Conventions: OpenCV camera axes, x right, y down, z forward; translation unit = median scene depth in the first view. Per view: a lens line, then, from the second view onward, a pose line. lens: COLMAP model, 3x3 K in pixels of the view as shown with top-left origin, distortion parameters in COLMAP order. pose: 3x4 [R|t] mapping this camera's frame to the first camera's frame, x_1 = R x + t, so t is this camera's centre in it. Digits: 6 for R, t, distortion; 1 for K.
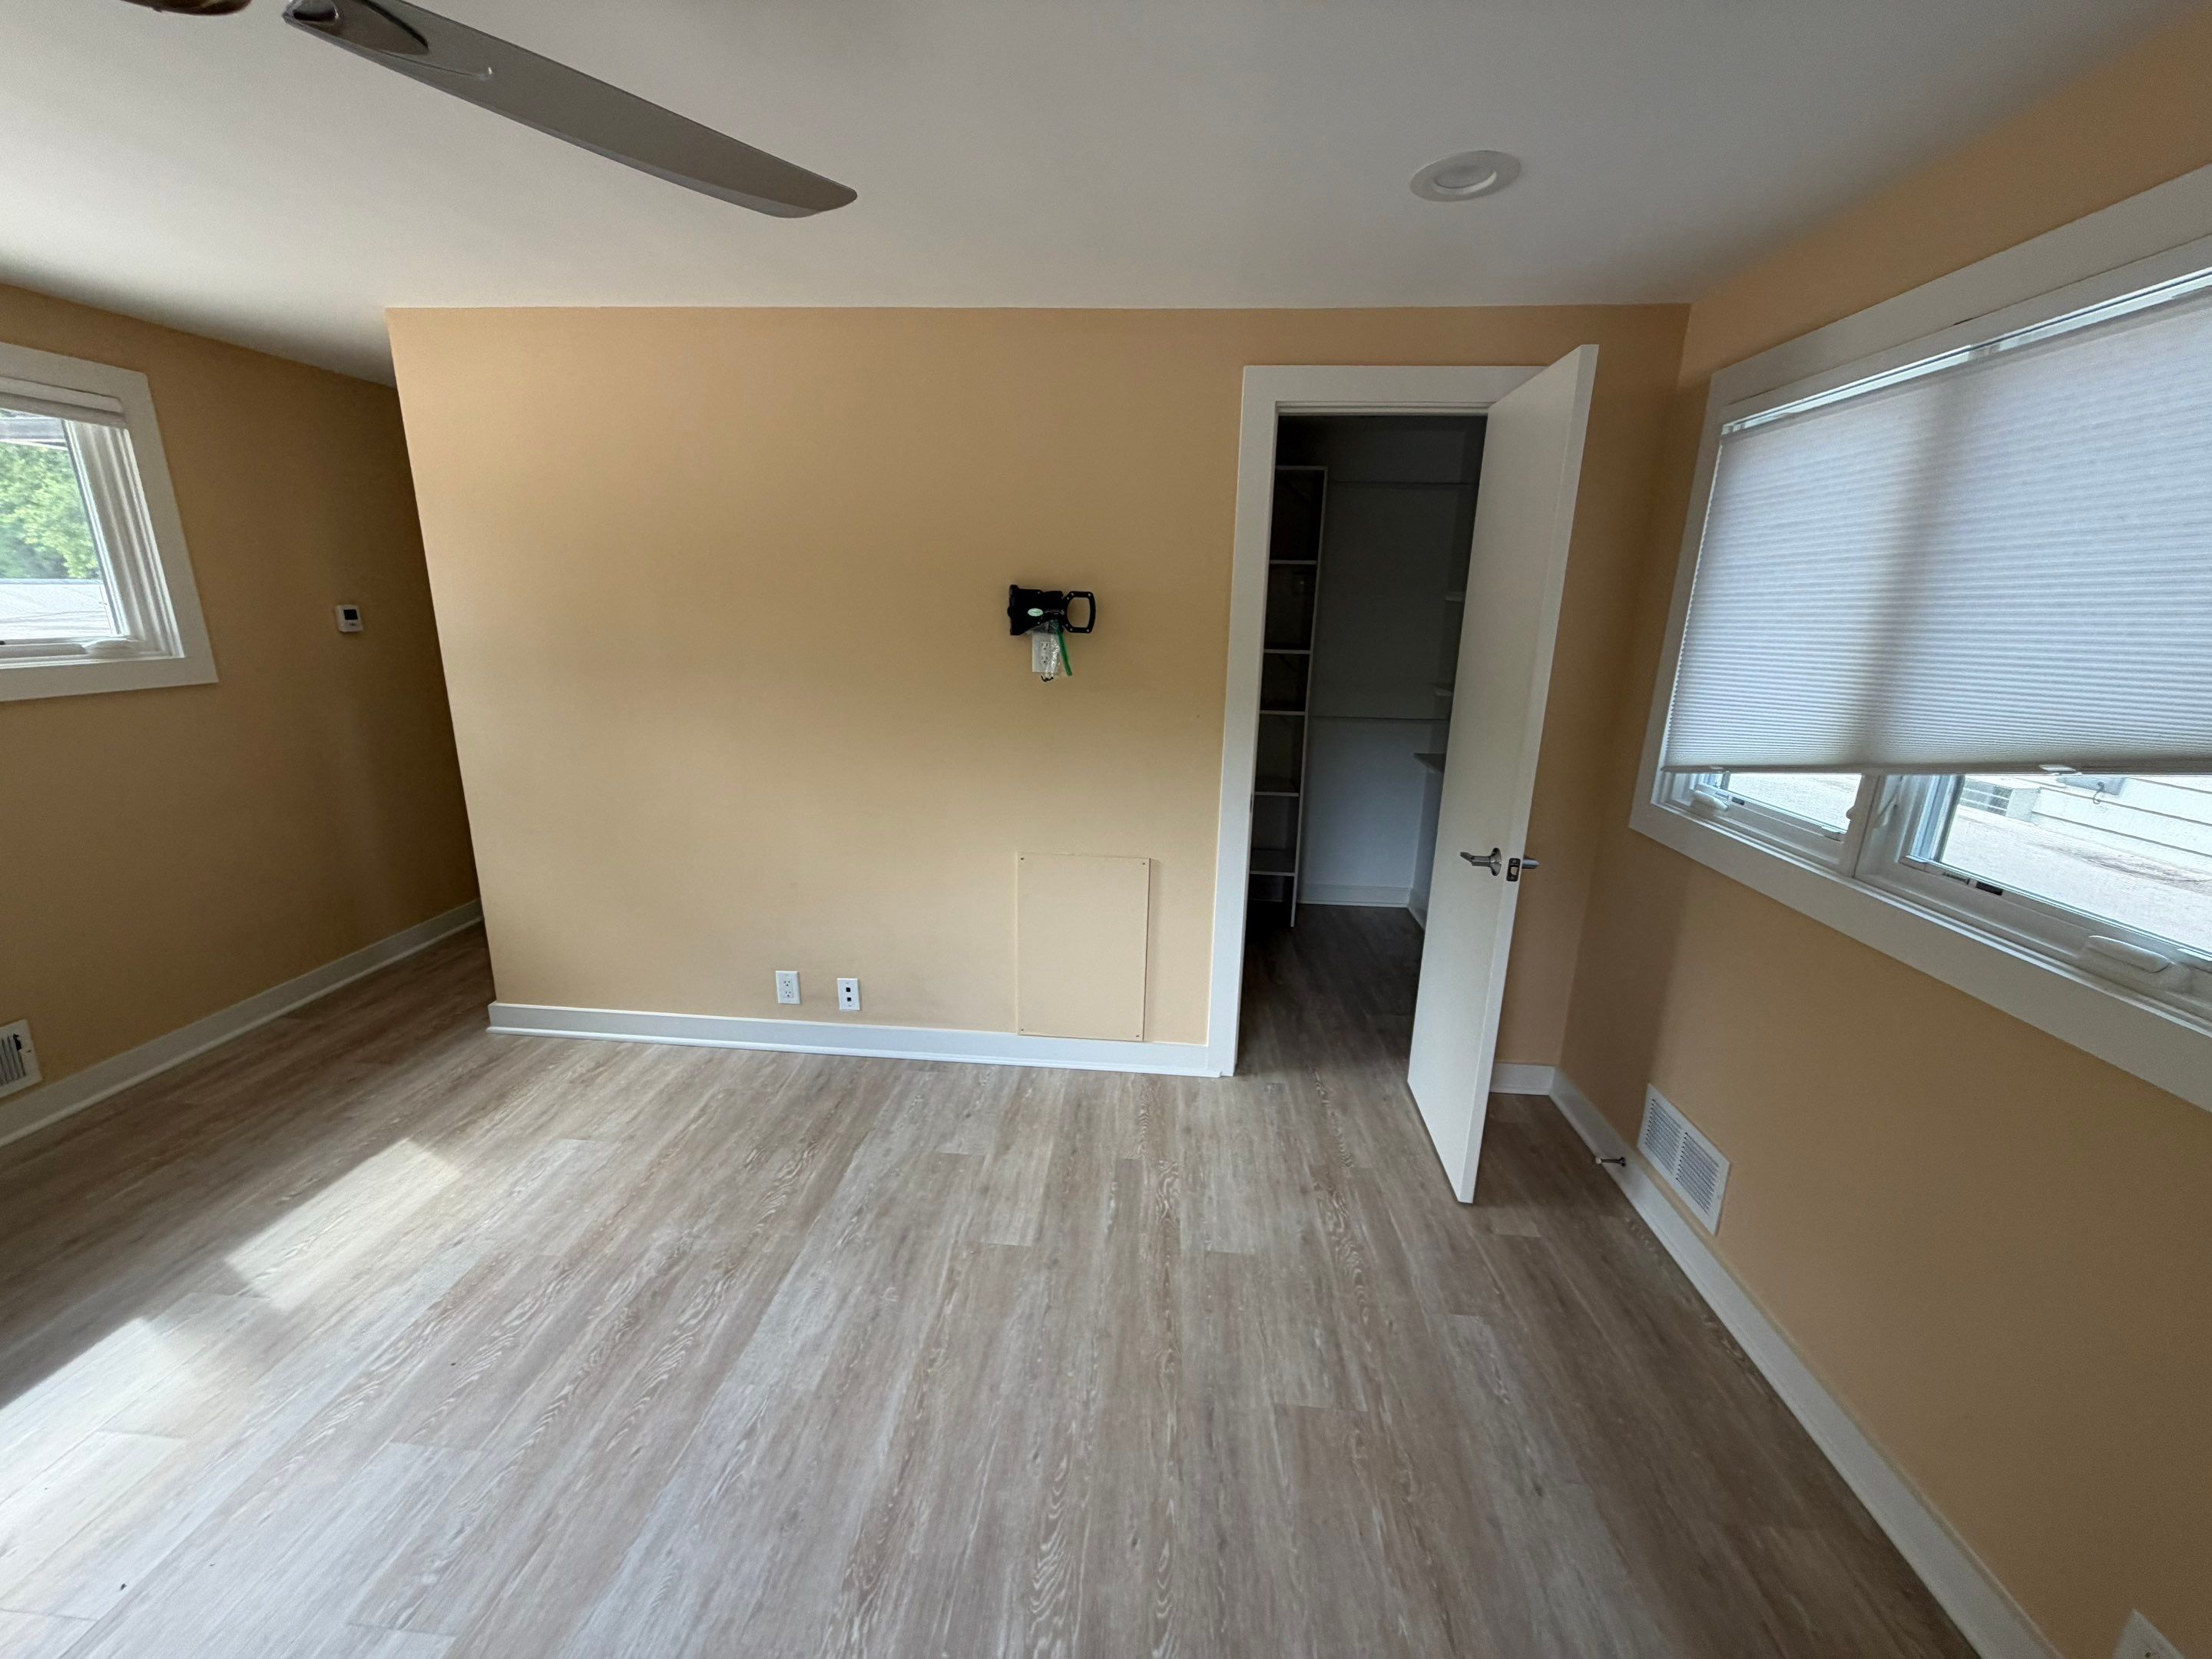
lens RADIAL K [[881.9, 0, 1106.1], [0, 881.9, 834.7], [0, 0, 1]] dist [0.001623, -0.000530]
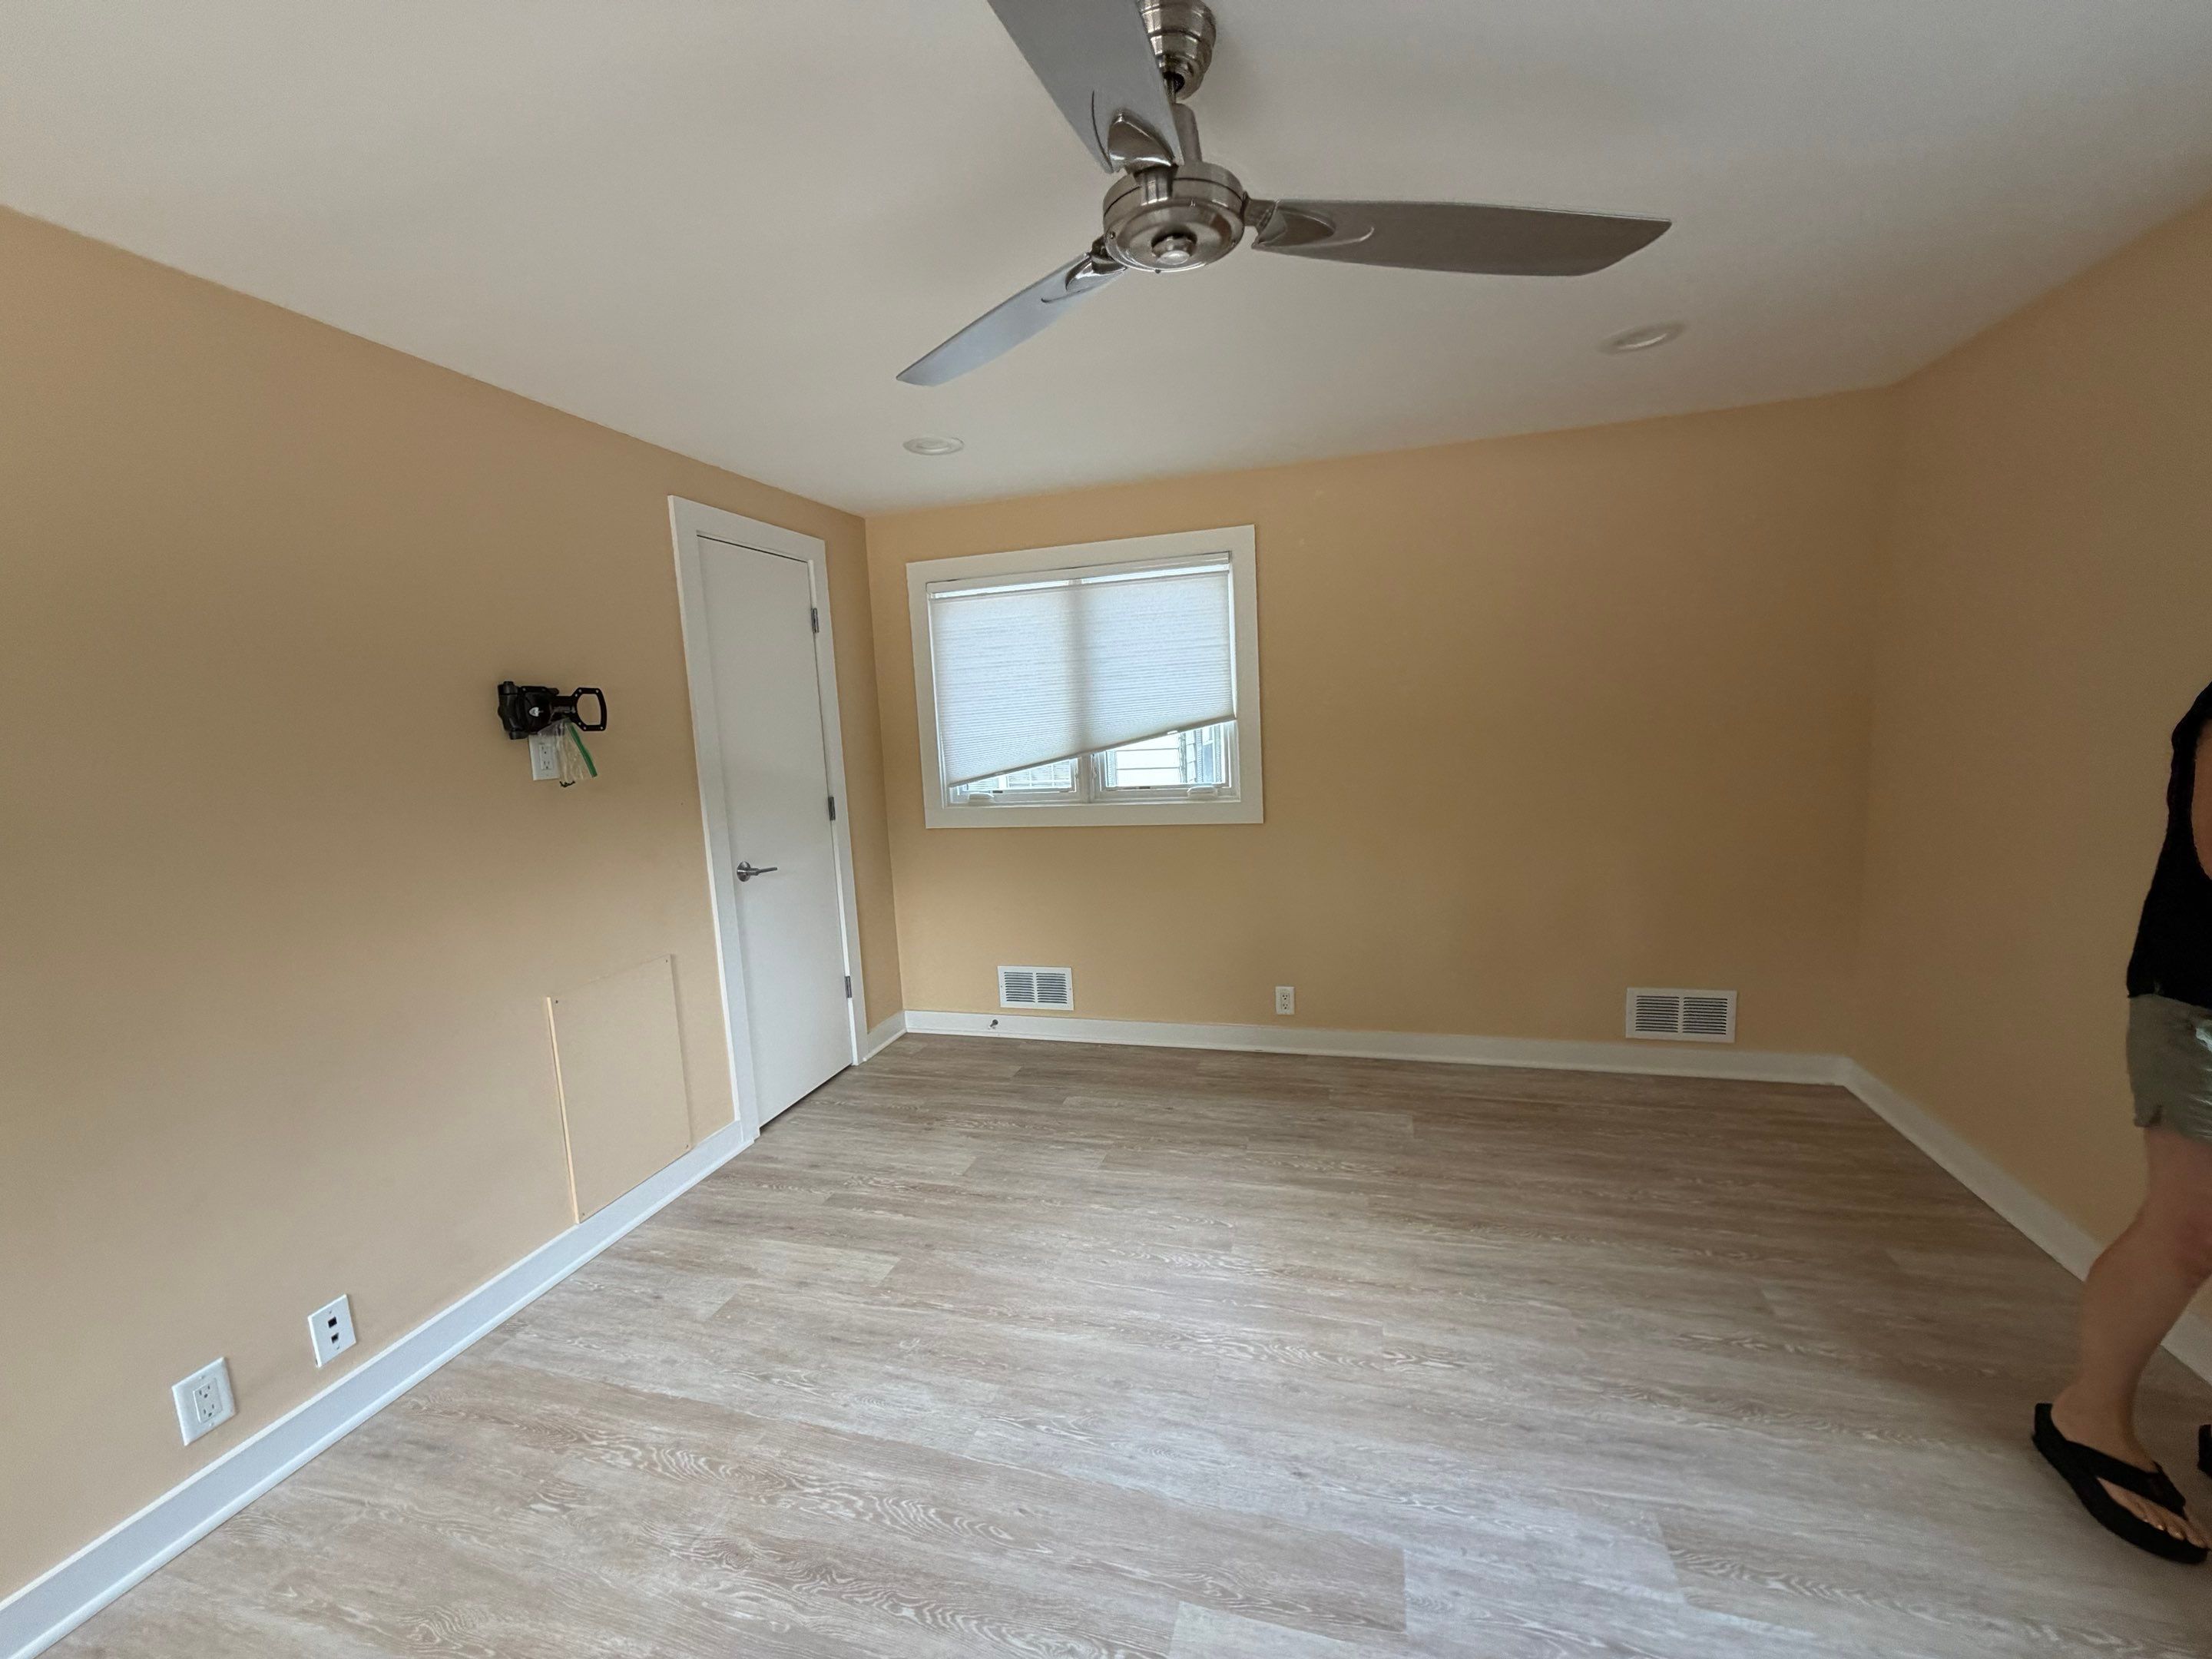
lens RADIAL K [[881.9, 0, 1106.1], [0, 881.9, 834.7], [0, 0, 1]] dist [0.001623, -0.000530]
pose [[0.204123, -0.161291, 0.965567, -0.964537], [0.304786, 0.947782, 0.093888, -0.053041], [-0.930290, 0.275126, 0.242624, 0.339846]]
